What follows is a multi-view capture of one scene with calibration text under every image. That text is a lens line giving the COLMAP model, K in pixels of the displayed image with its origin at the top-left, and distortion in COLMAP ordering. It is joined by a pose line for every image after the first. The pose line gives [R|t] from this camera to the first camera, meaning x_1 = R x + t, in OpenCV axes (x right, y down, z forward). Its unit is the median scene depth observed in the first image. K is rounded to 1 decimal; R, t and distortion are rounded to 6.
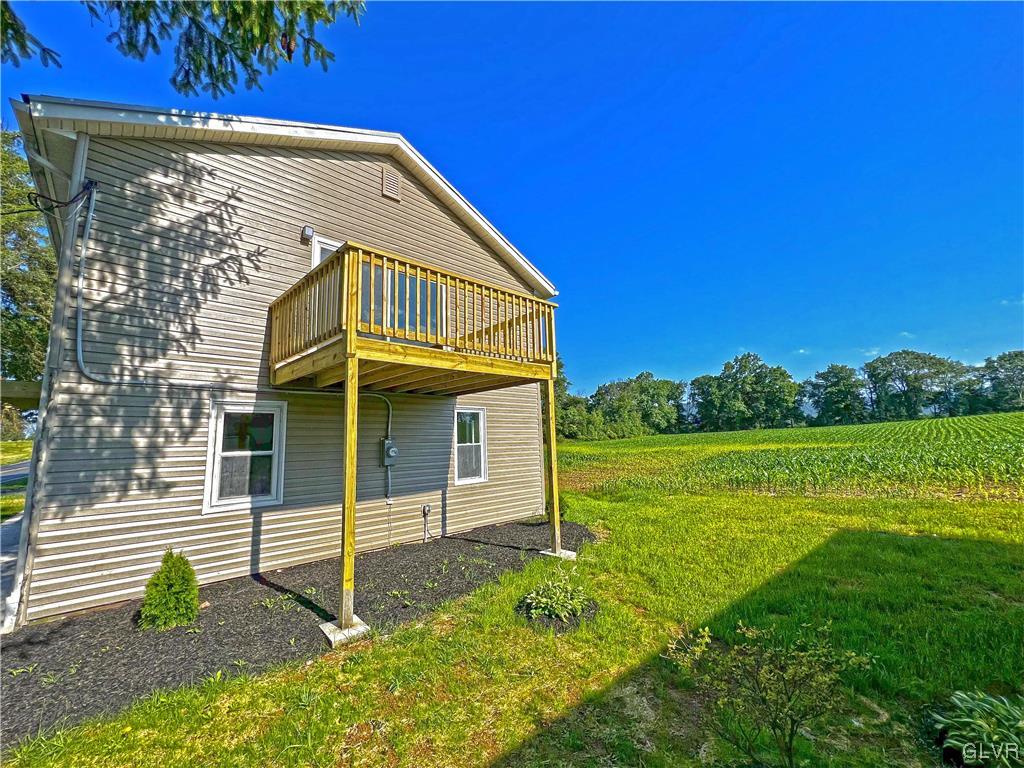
lens RADIAL K [[407.0, 0, 510.4], [0, 407.0, 380.3], [0, 0, 1]] dist [-0.003099, 0.000224]
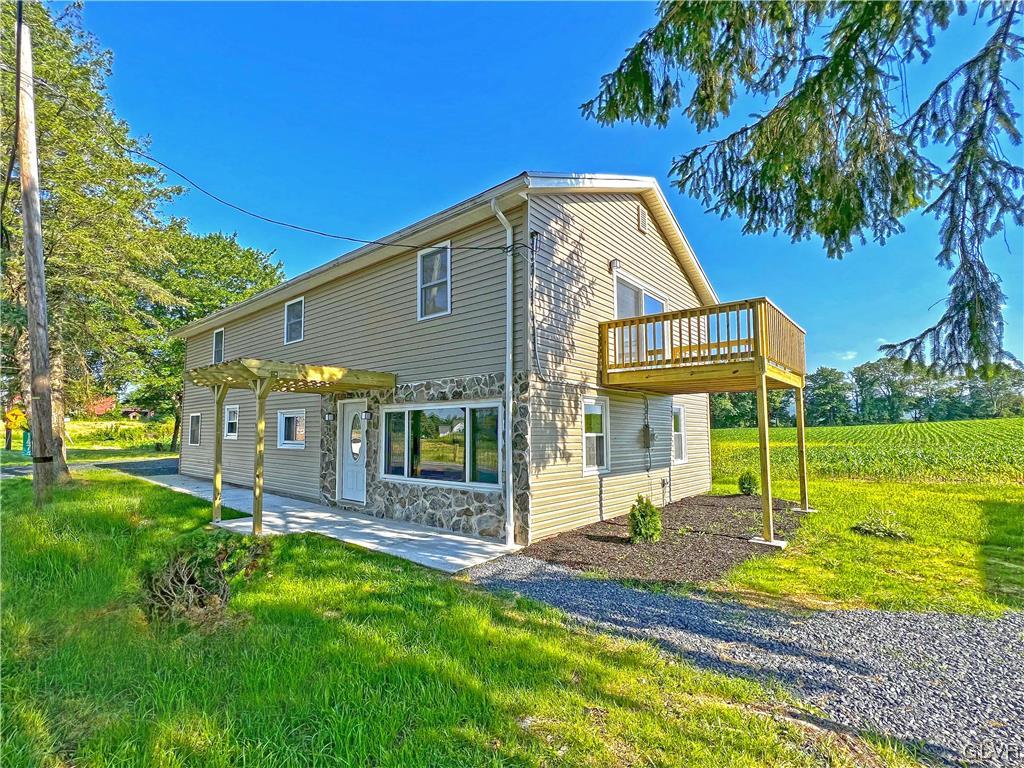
lens RADIAL K [[411.3, 0, 502.4], [0, 411.3, 399.3], [0, 0, 1]] dist [0.000930, -0.000061]
pose [[0.998607, 0.035622, 0.038915, -0.966171], [-0.038321, 0.996741, 0.070985, -0.022491], [-0.036259, -0.072377, 0.996718, -0.329754]]
